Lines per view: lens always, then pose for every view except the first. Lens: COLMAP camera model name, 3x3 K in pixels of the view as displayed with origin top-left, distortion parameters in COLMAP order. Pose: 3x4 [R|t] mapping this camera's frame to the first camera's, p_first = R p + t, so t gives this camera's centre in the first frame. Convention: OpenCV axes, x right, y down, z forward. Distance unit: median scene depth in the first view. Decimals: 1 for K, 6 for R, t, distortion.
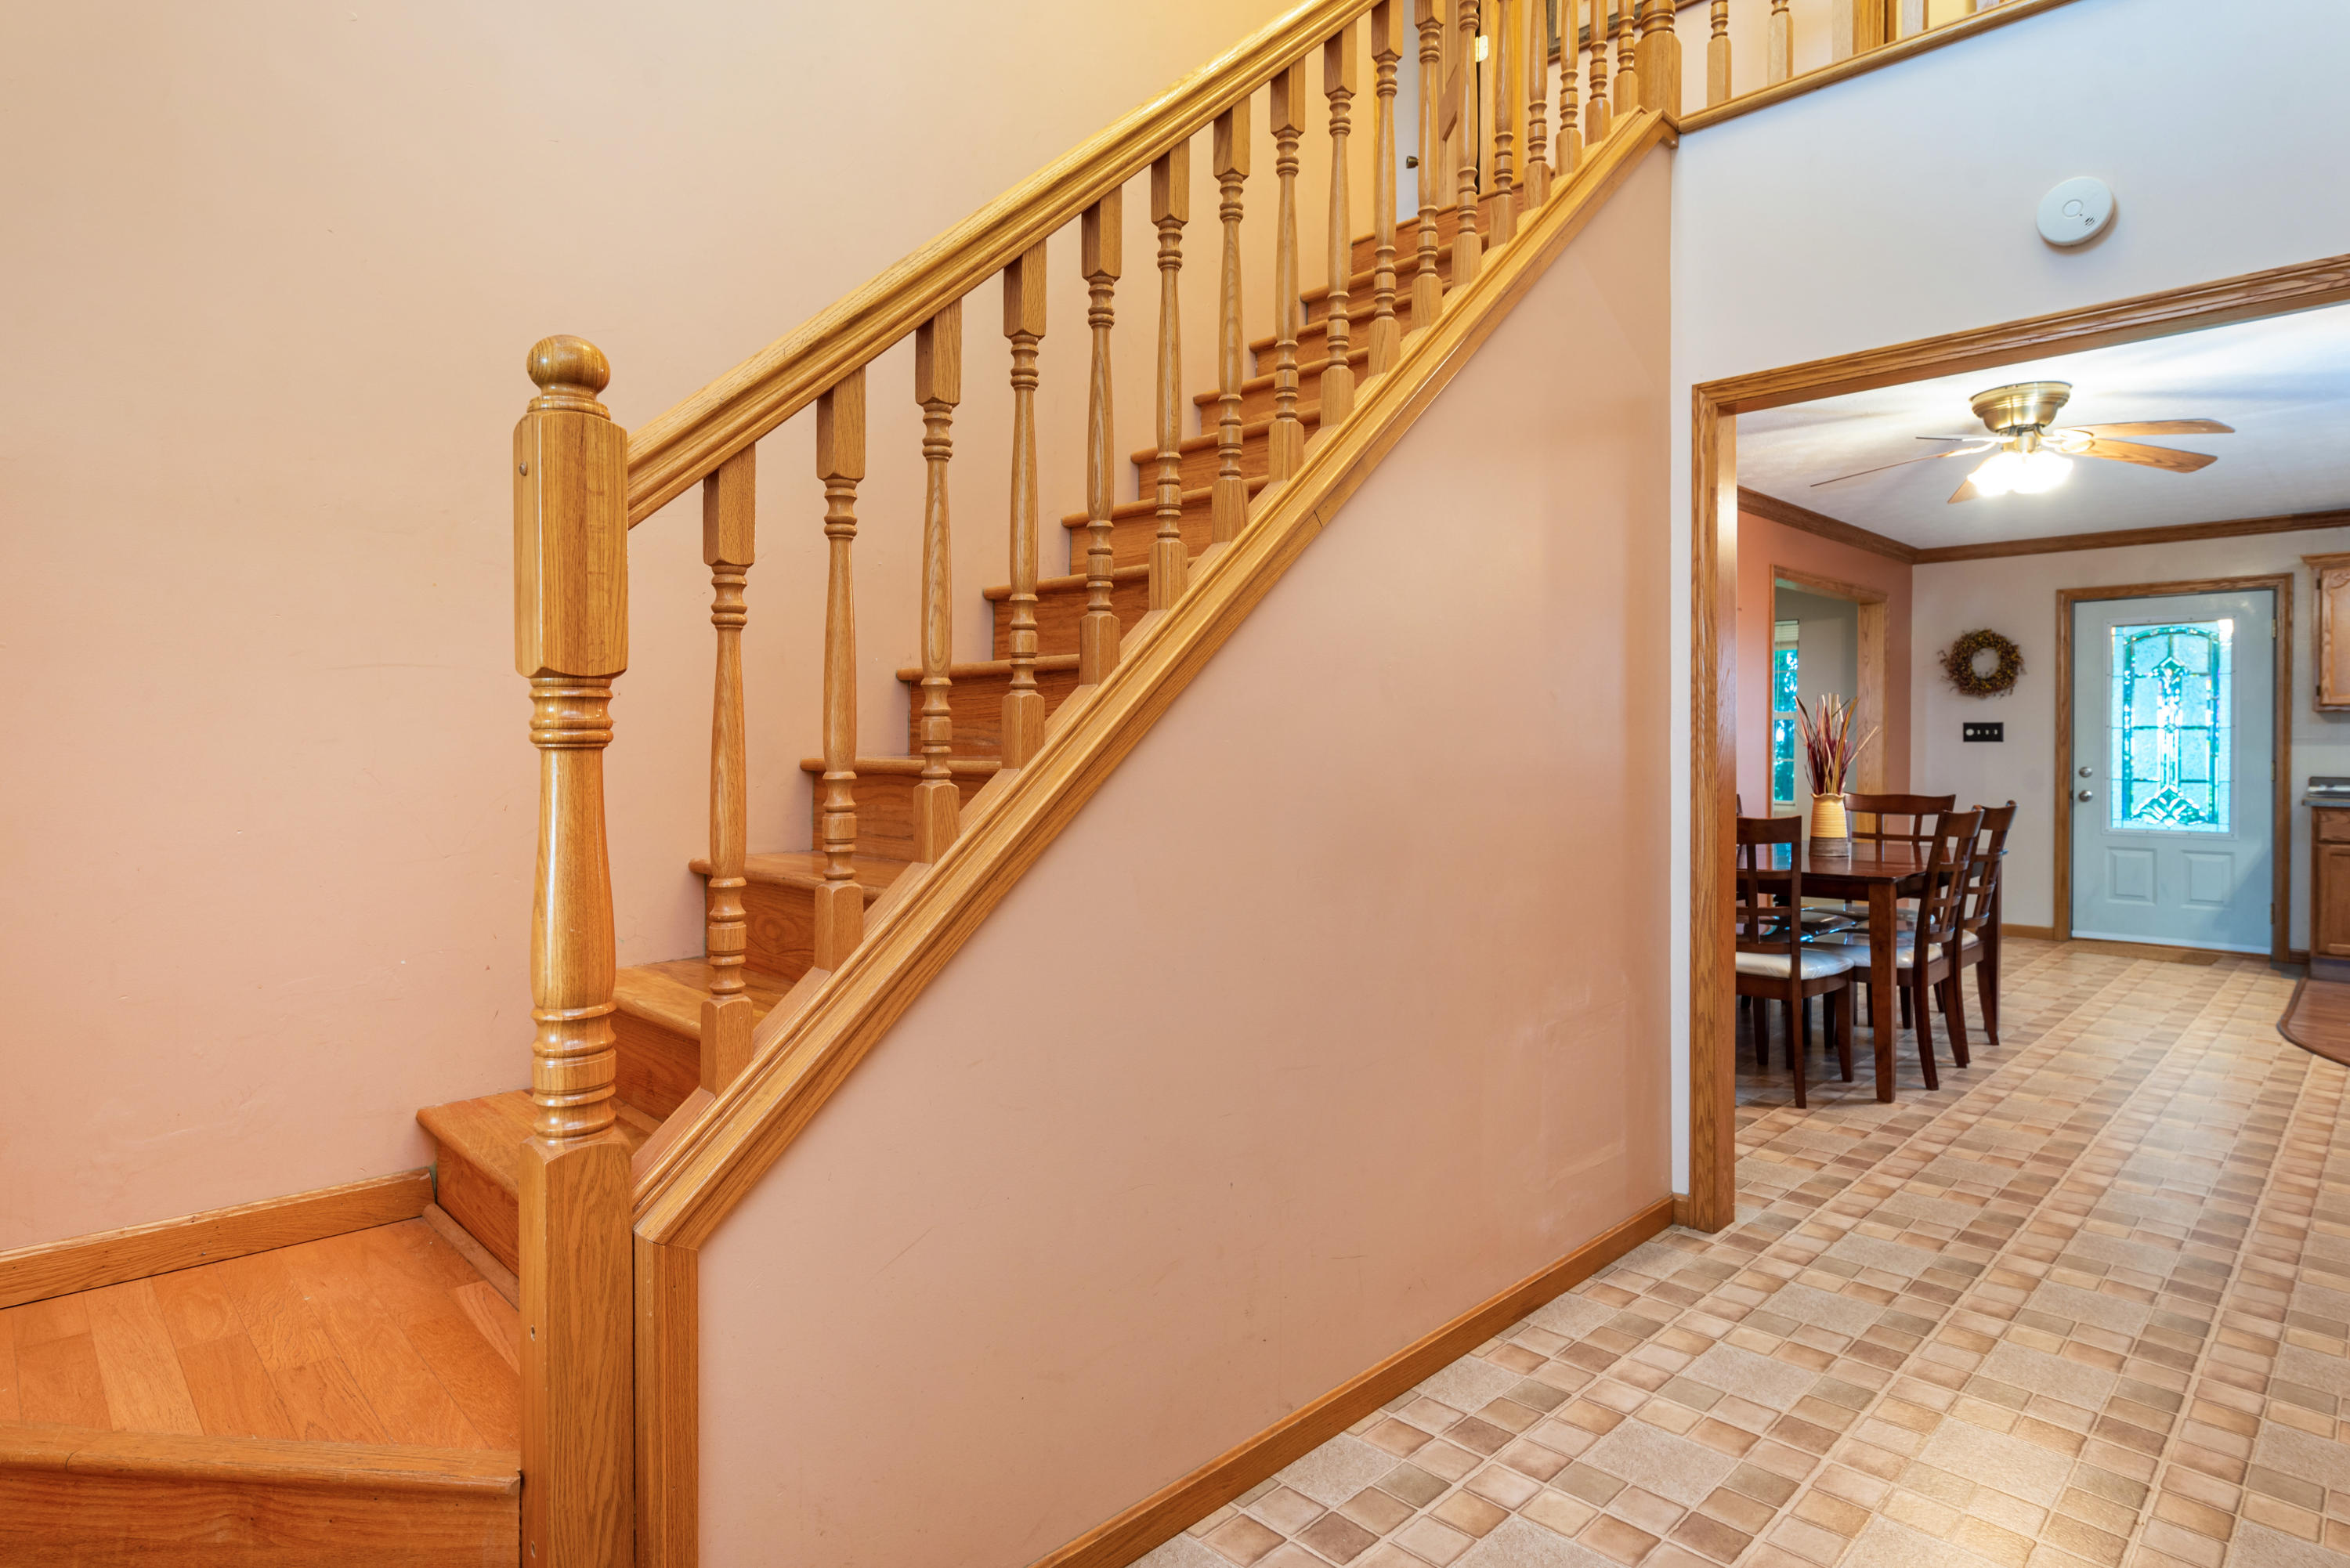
lens RADIAL K [[1266.6, 0, 1140.3], [0, 1266.6, 758.3], [0, 0, 1]] dist [-0.003192, -0.003677]
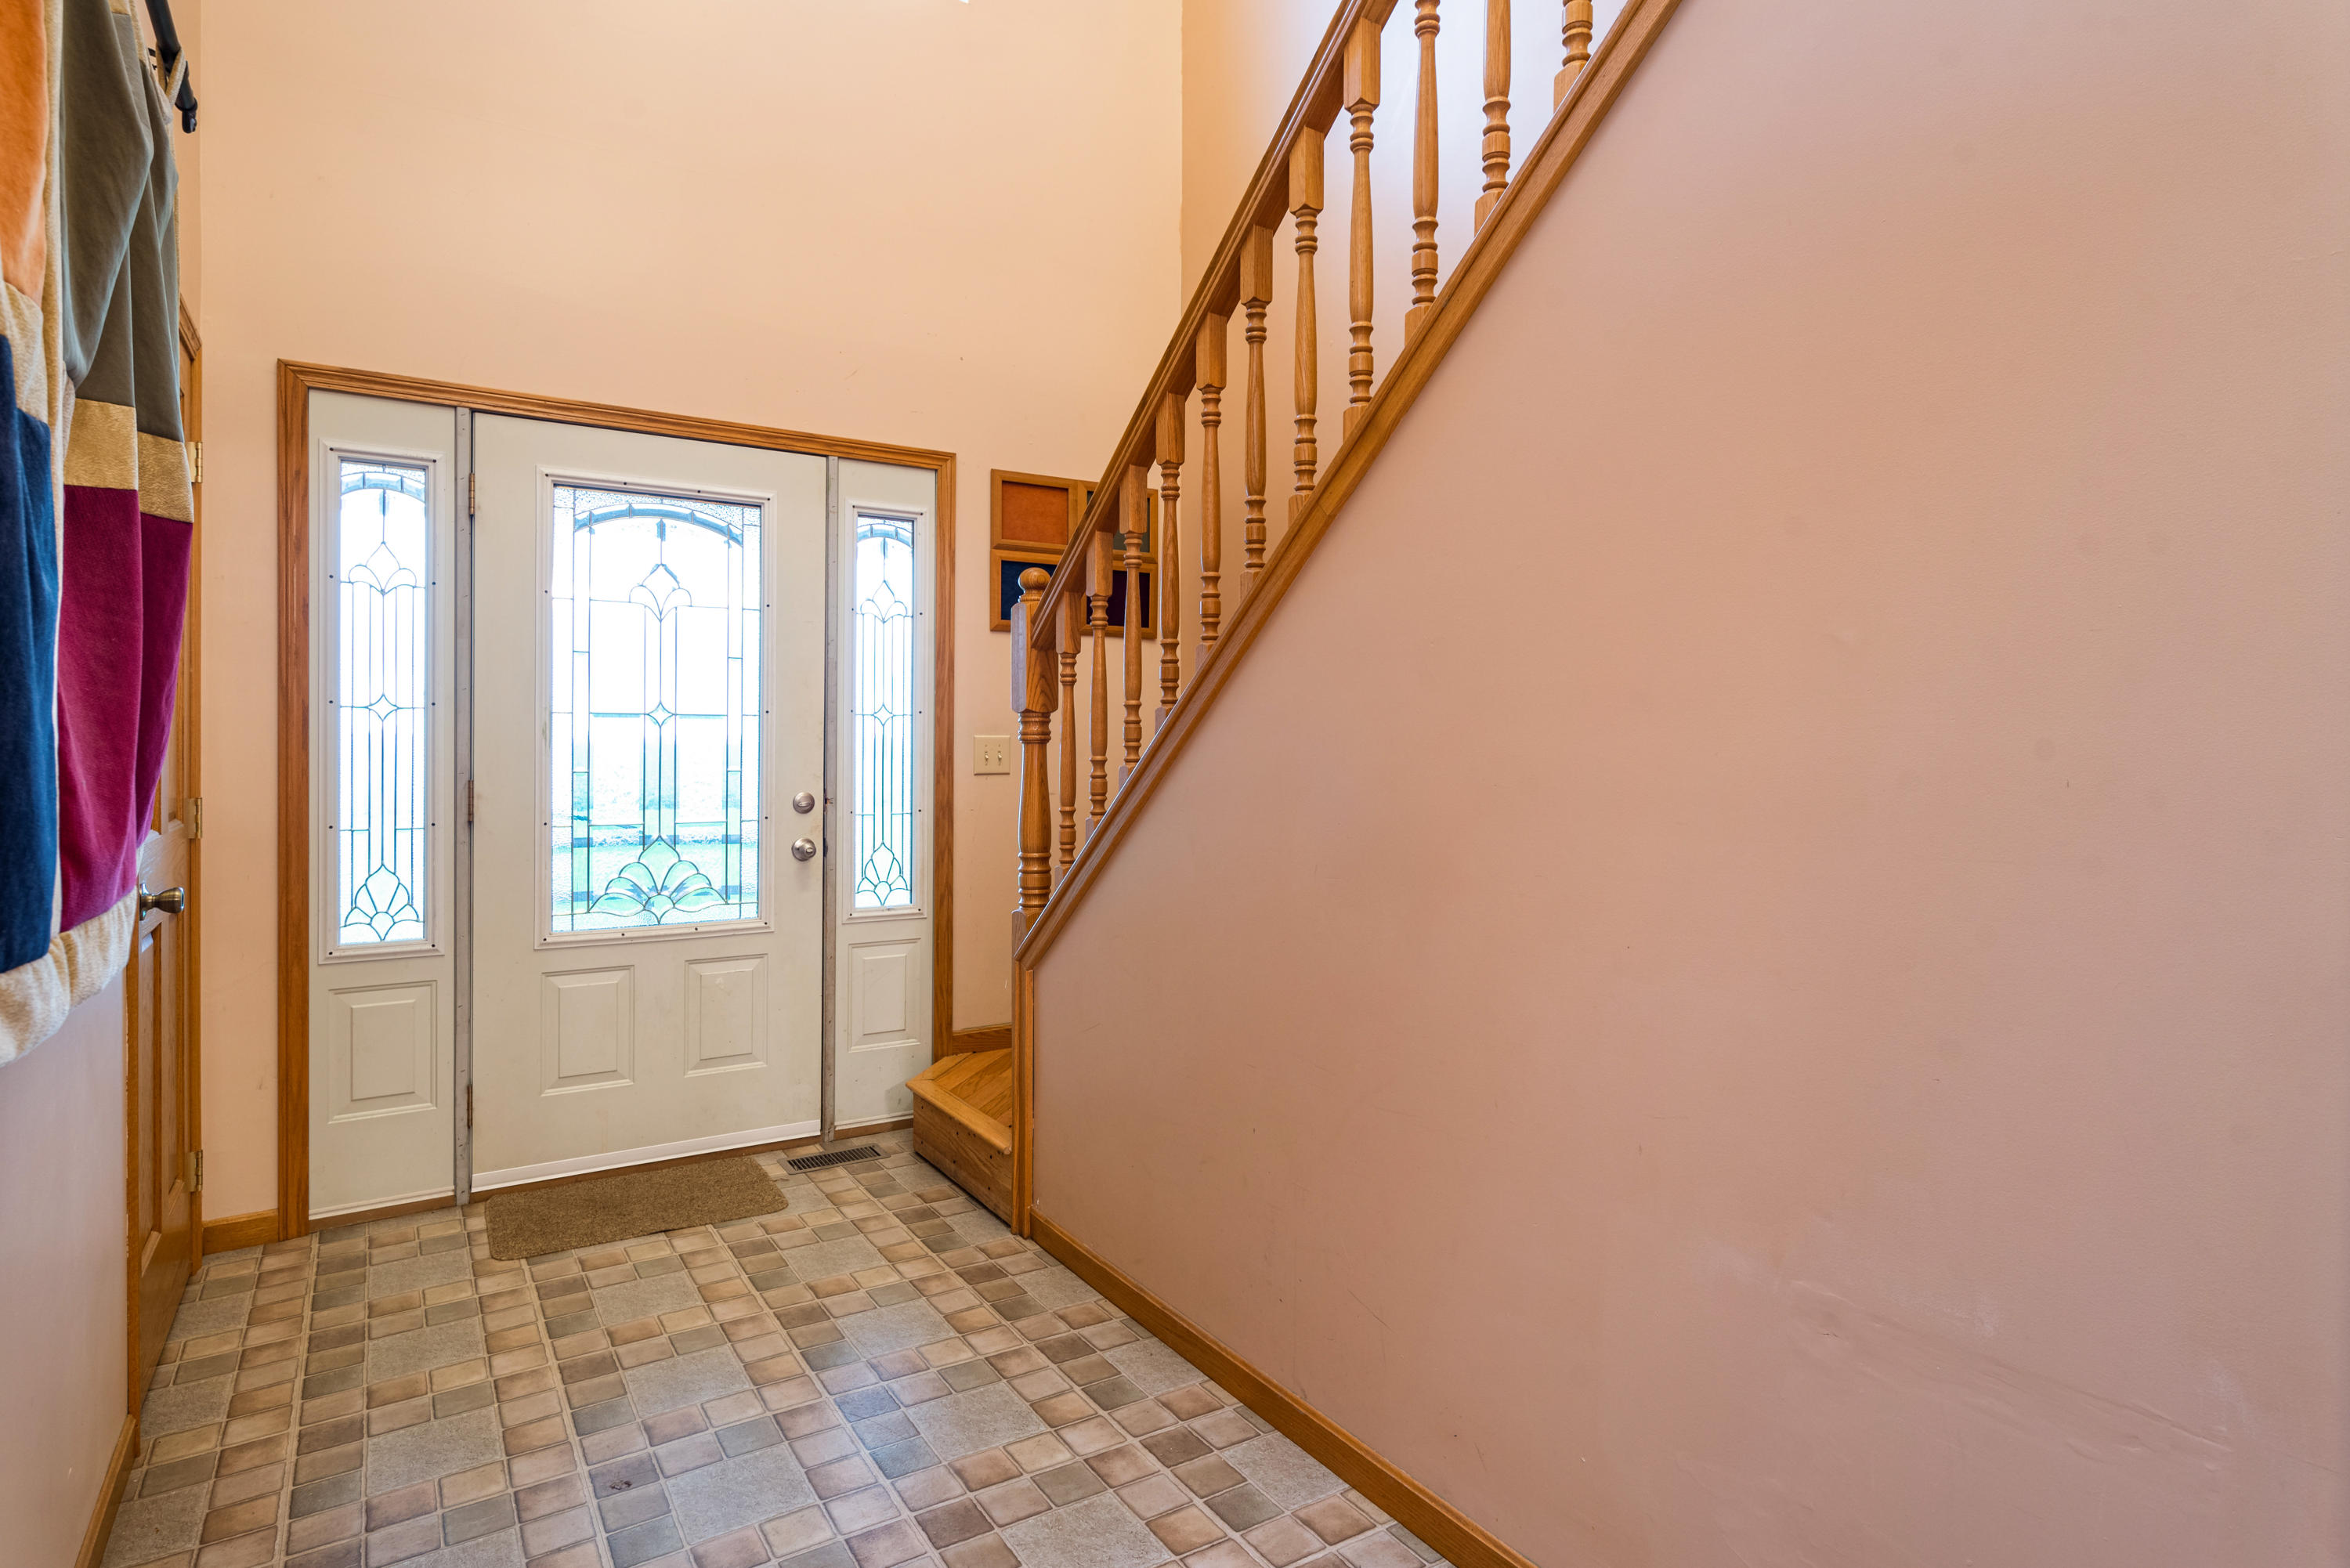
lens RADIAL K [[1218.3, 0, 1173.1], [0, 1218.3, 733.1], [0, 0, 1]] dist [0.024762, 0.000253]
pose [[-0.193738, -0.003094, -0.981048, 1.380202], [-0.010486, 0.999944, -0.001082, -0.020293], [0.980997, 0.010078, -0.193759, 1.345668]]
